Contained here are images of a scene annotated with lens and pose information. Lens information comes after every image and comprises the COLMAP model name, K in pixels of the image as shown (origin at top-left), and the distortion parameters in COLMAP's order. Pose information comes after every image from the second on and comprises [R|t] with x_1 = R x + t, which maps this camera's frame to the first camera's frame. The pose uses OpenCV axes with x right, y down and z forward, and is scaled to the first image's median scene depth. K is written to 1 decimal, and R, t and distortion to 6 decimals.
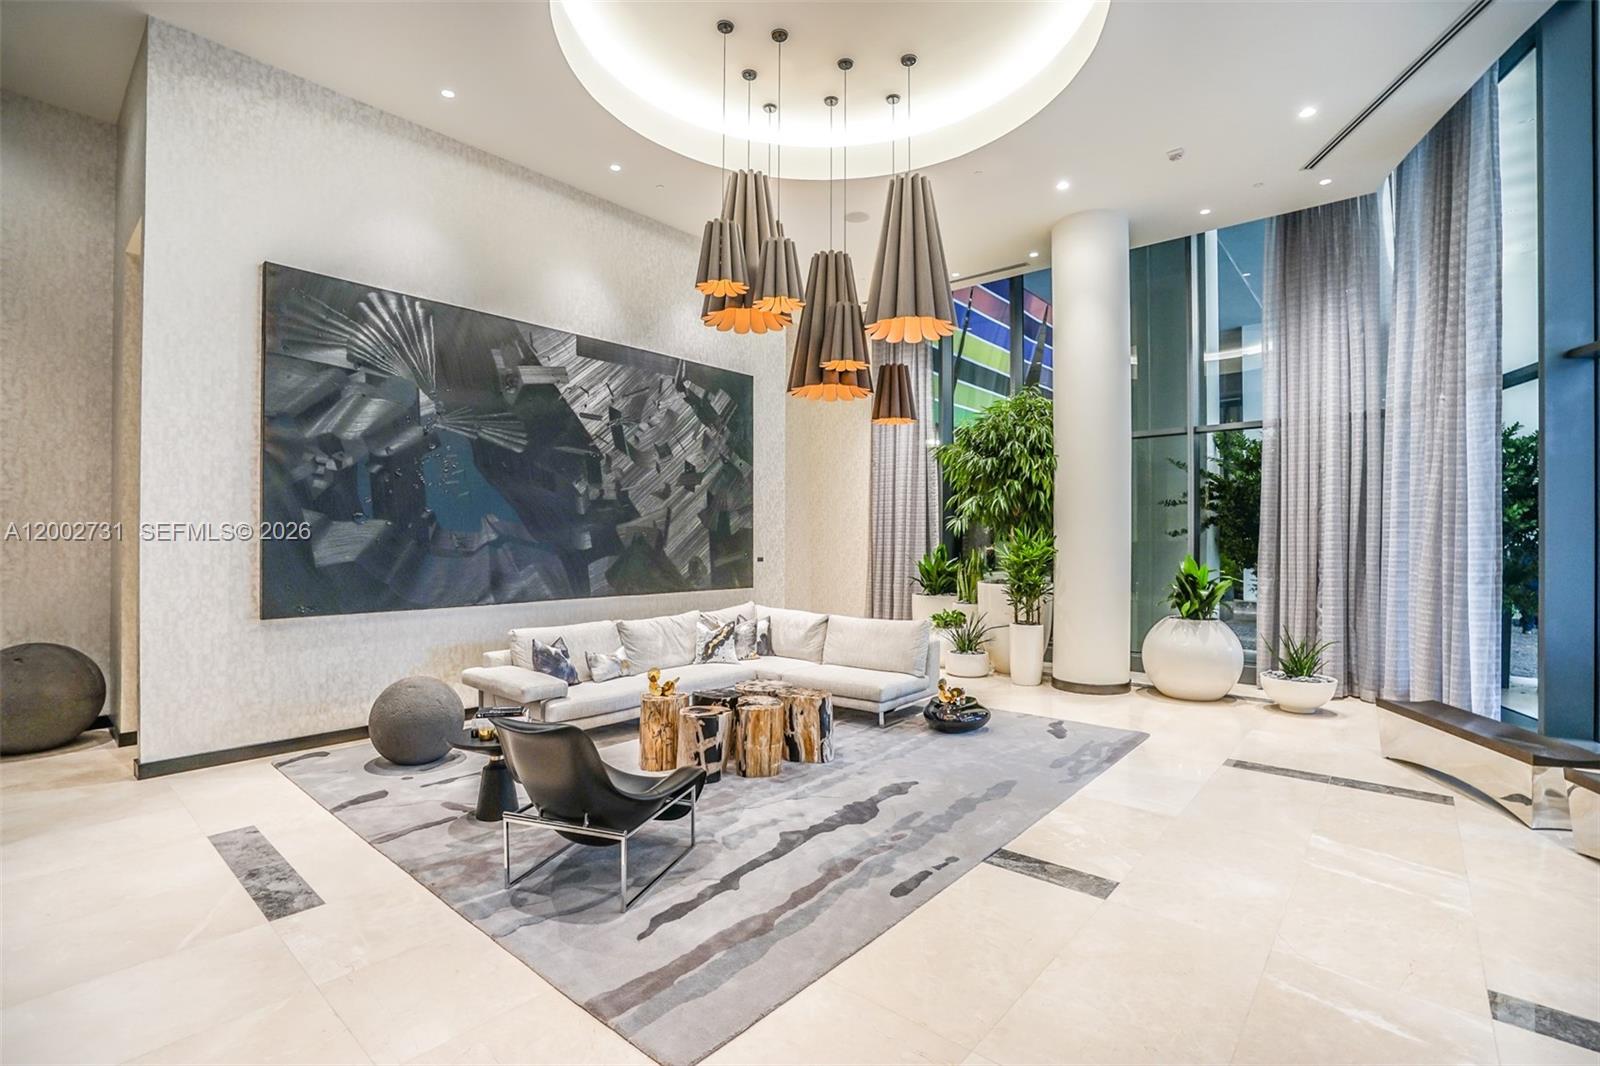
lens RADIAL K [[733.0, 0, 798.7], [0, 733.0, 538.9], [0, 0, 1]] dist [-0.060798, 0.024350]
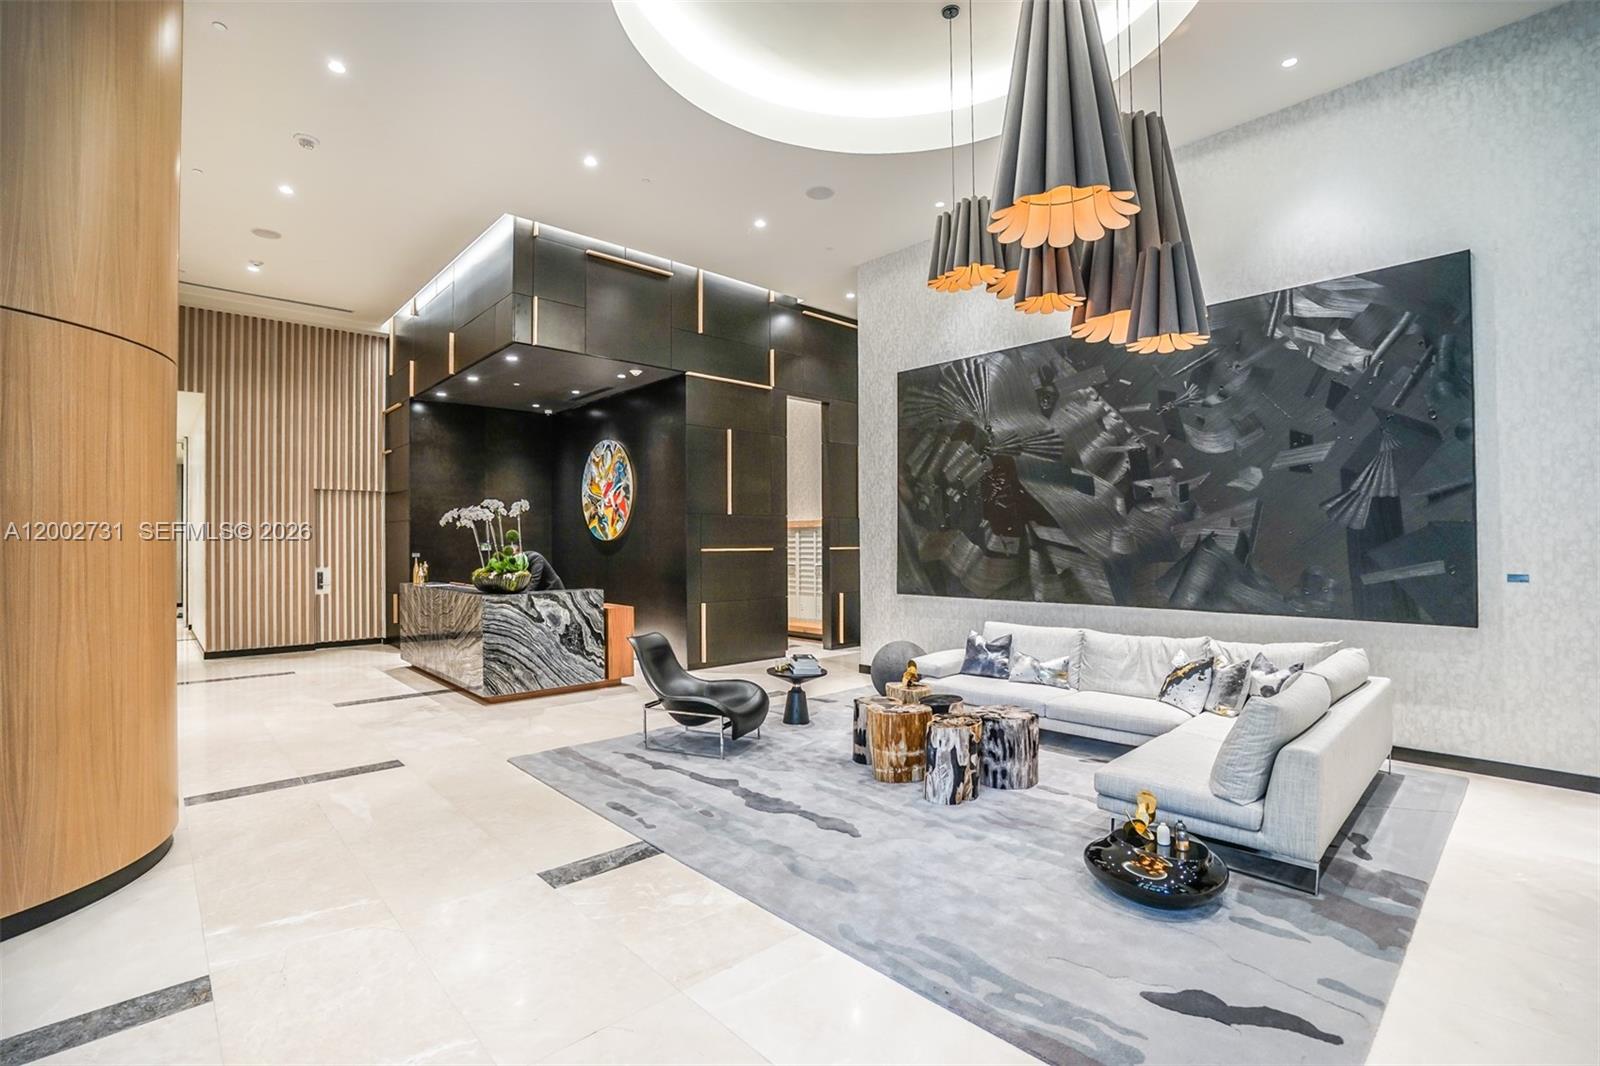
lens RADIAL K [[733.0, 0, 798.7], [0, 733.0, 538.9], [0, 0, 1]] dist [-0.060798, 0.024350]
pose [[-0.116864, -0.007798, -0.993117, 1.309465], [0.006602, 0.999941, -0.008628, 0.001372], [0.993126, -0.007565, -0.116805, 1.355937]]
